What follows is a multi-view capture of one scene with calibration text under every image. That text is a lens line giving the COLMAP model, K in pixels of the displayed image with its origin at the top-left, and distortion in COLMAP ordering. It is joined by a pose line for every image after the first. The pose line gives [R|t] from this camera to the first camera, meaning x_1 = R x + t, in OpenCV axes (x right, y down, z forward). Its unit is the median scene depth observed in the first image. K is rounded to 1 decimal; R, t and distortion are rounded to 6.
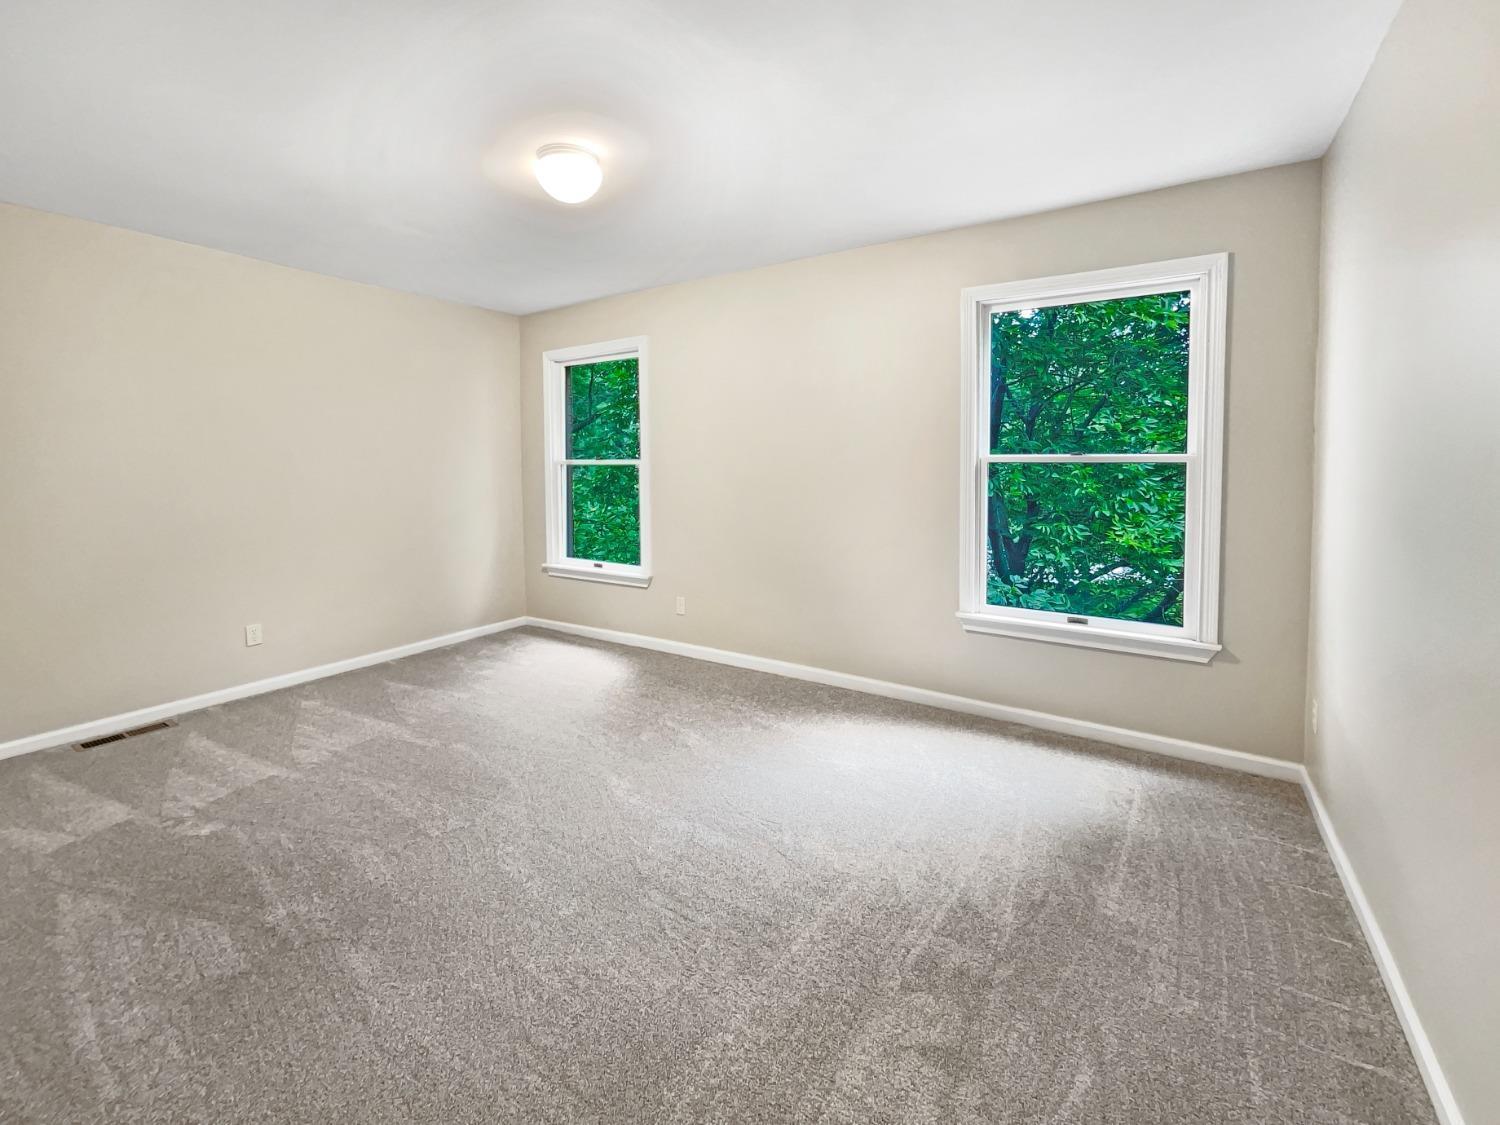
lens RADIAL K [[632.9, 0, 756.2], [0, 632.9, 562.2], [0, 0, 1]] dist [-0.000745, -0.000067]
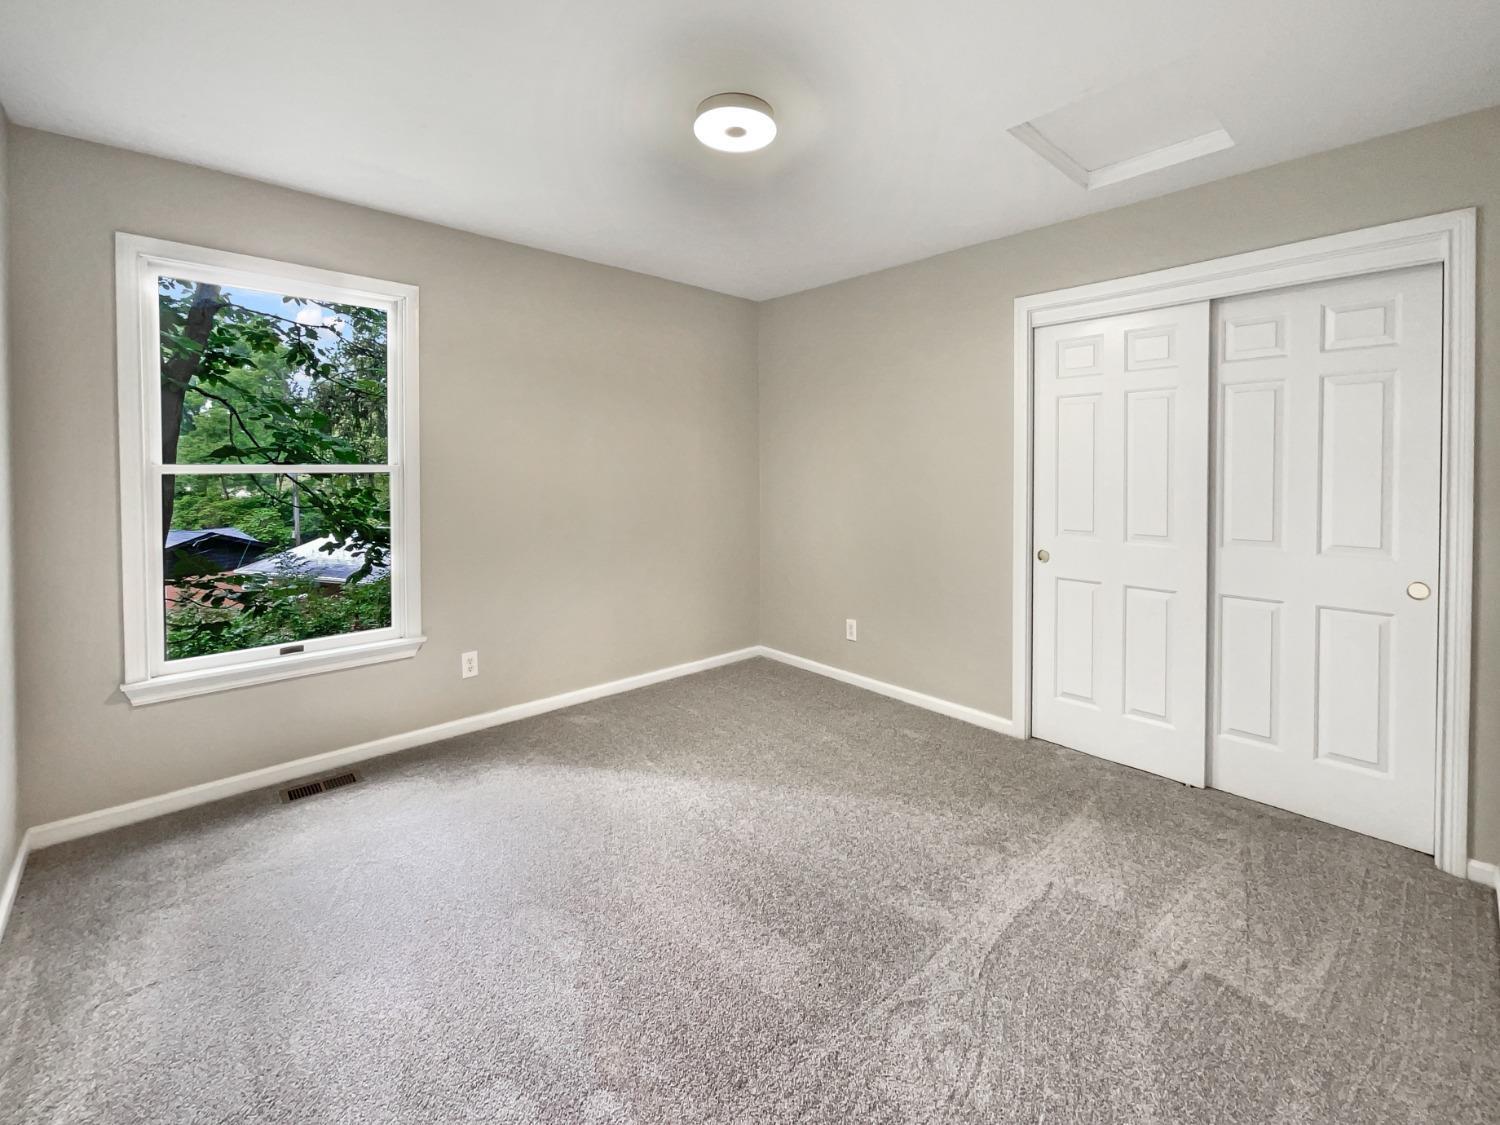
lens RADIAL K [[632.9, 0, 756.2], [0, 632.9, 562.2], [0, 0, 1]] dist [-0.000745, -0.000067]
pose [[0.264344, -0.133779, 0.955105, -0.188386], [0.151774, 0.983763, 0.095787, -0.018251], [-0.952411, 0.119639, 0.280356, 0.120196]]
